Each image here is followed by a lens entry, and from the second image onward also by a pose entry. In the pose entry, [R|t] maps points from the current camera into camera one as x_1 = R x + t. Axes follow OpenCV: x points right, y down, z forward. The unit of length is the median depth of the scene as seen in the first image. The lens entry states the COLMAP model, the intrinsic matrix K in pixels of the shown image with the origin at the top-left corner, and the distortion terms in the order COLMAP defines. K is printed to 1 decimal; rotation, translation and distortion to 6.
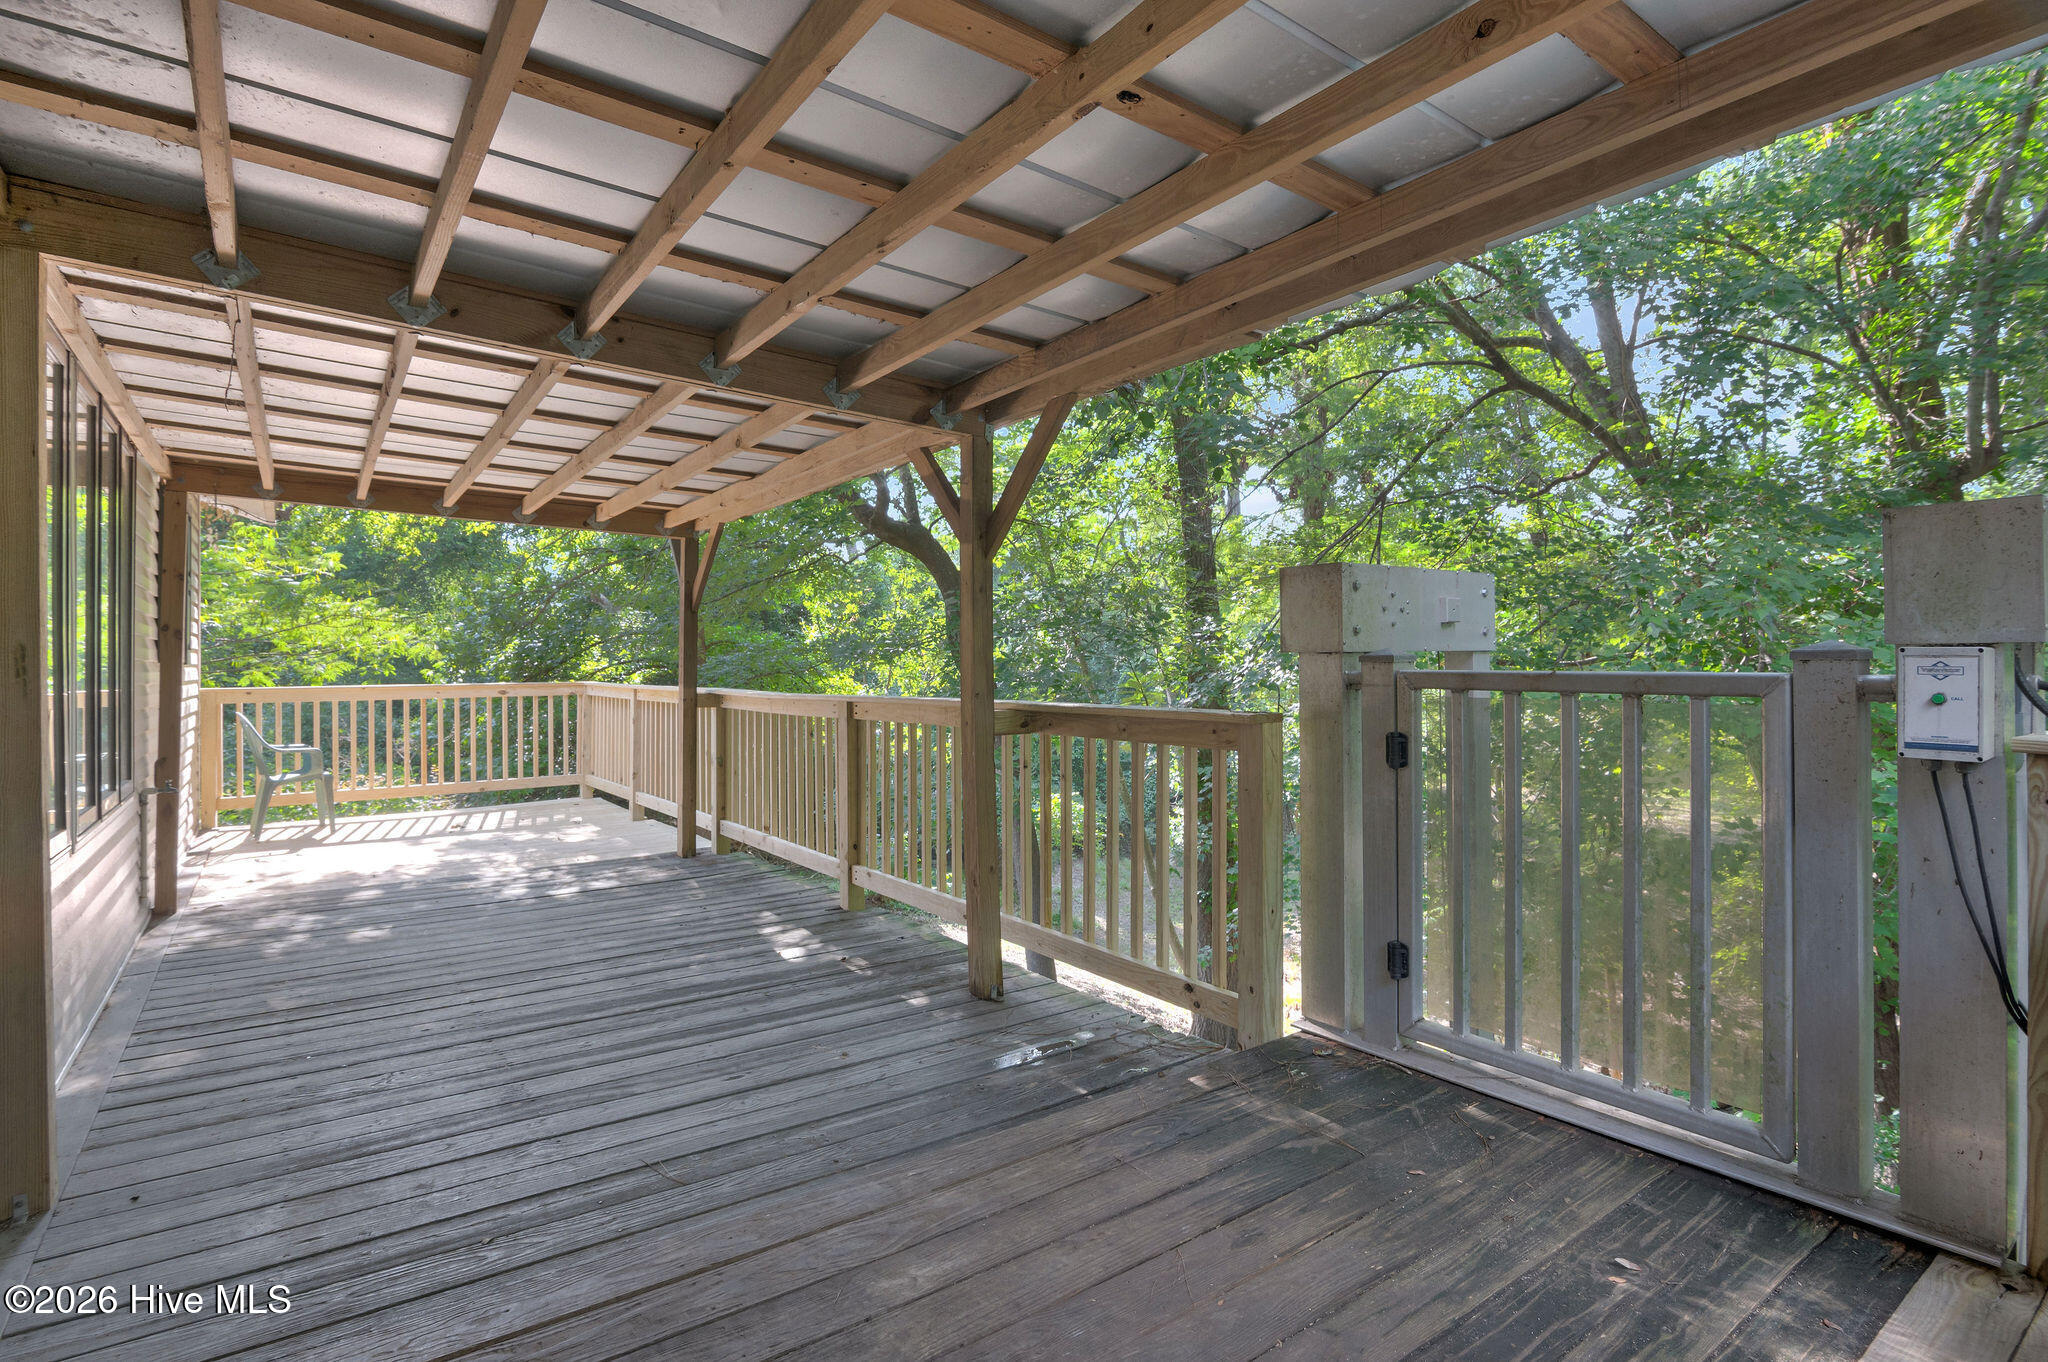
lens RADIAL K [[1007.9, 0, 1033.2], [0, 1007.9, 665.4], [0, 0, 1]] dist [-0.020081, -0.000137]
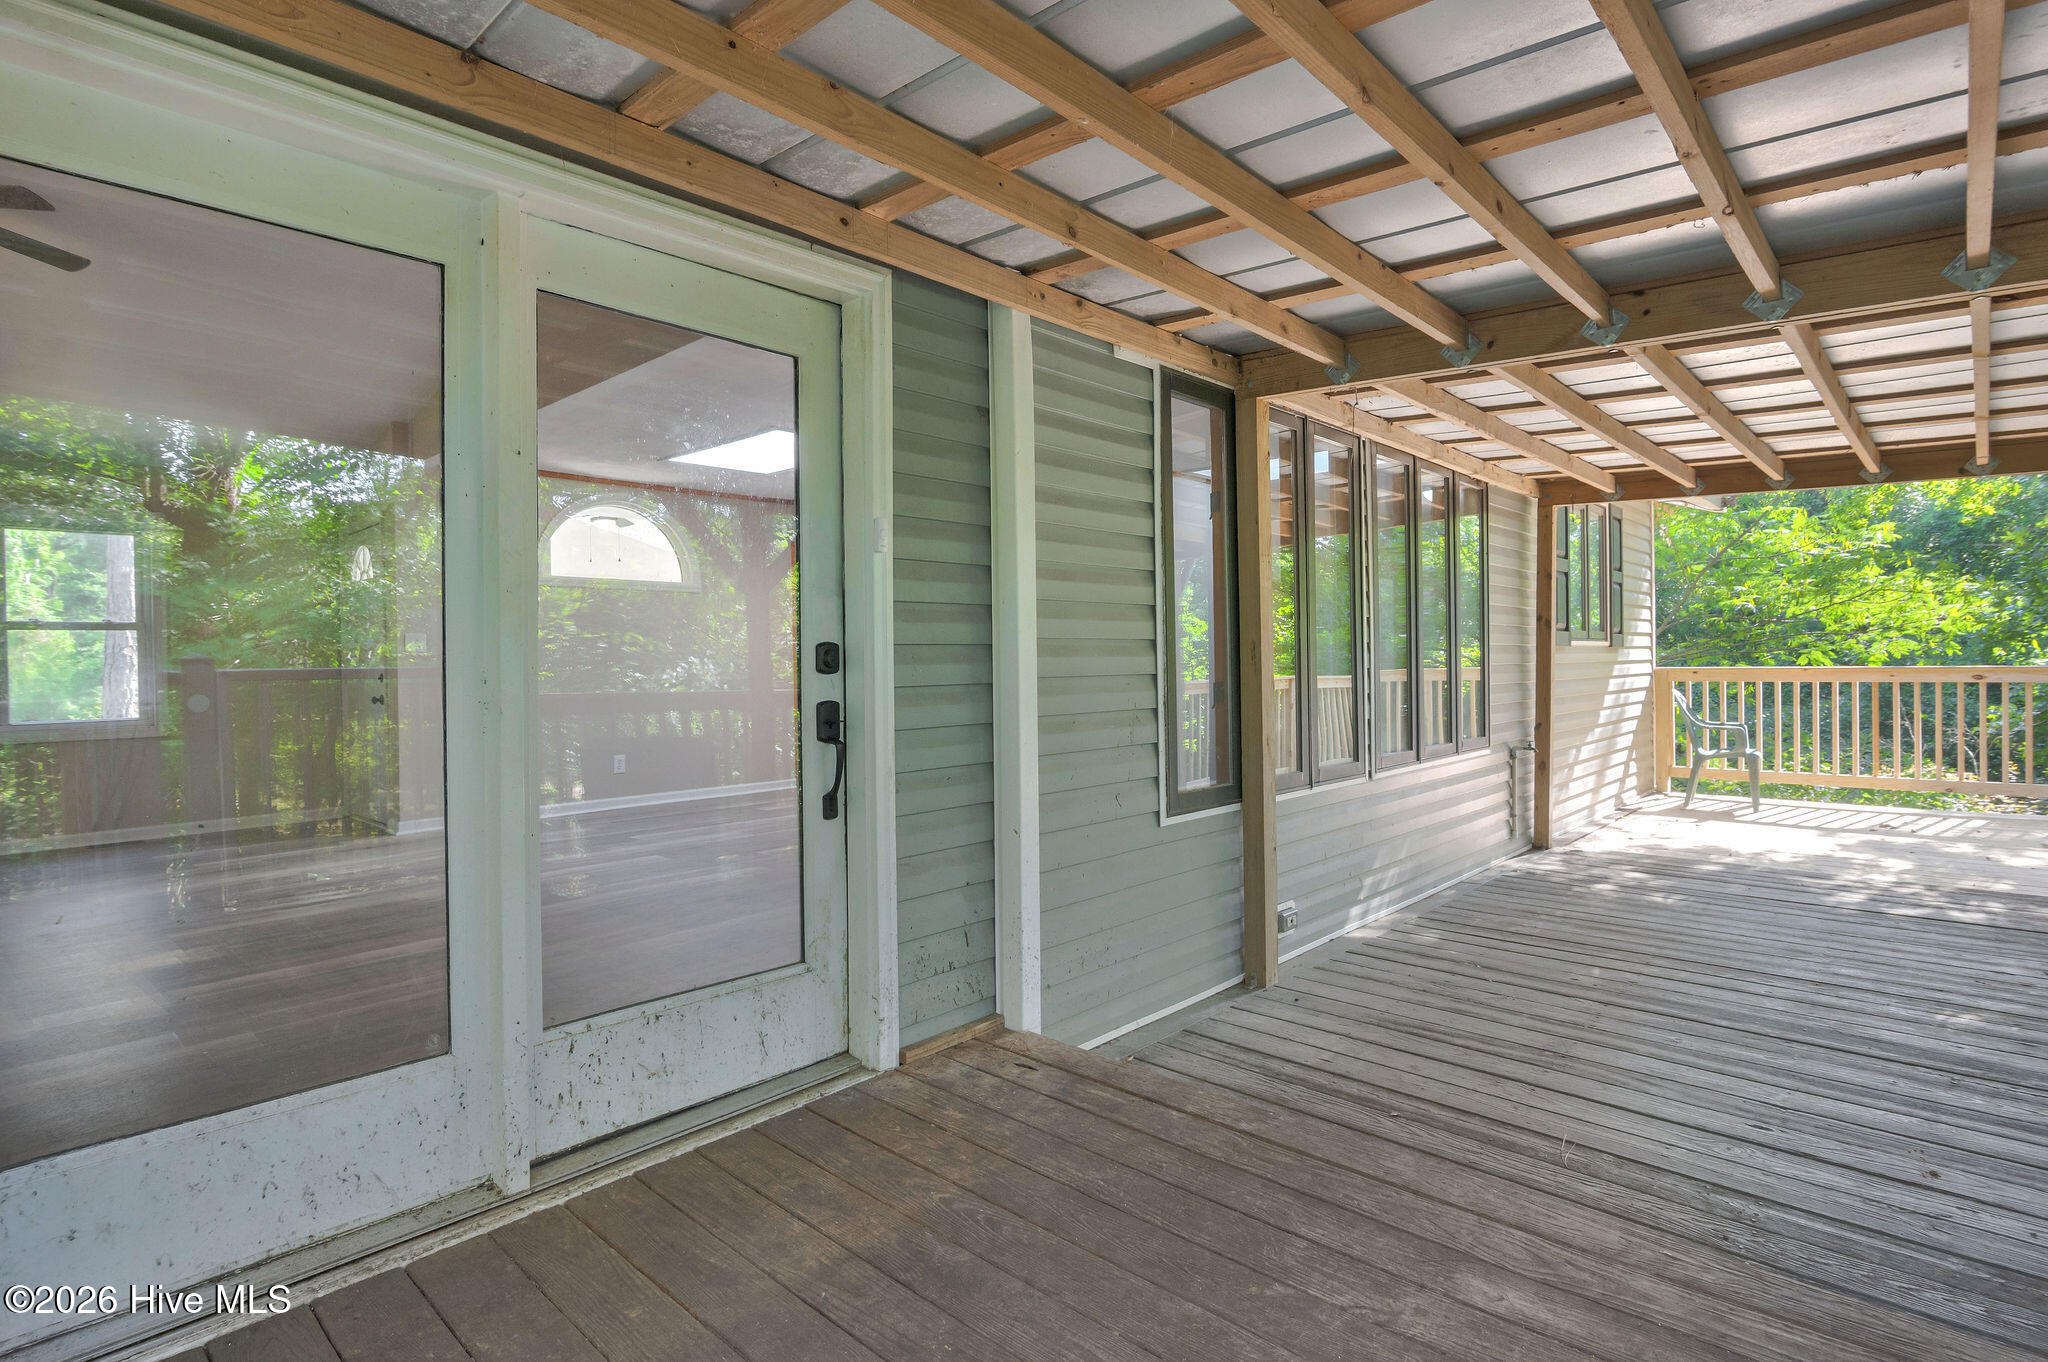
lens RADIAL K [[1007.9, 0, 1022.4], [0, 1007.9, 670.7], [0, 0, 1]] dist [-0.020081, -0.000137]
pose [[0.201122, 0.017667, -0.979407, 0.322901], [0.008720, 0.999765, 0.019825, -0.003566], [0.979527, -0.012527, 0.200921, 0.168615]]
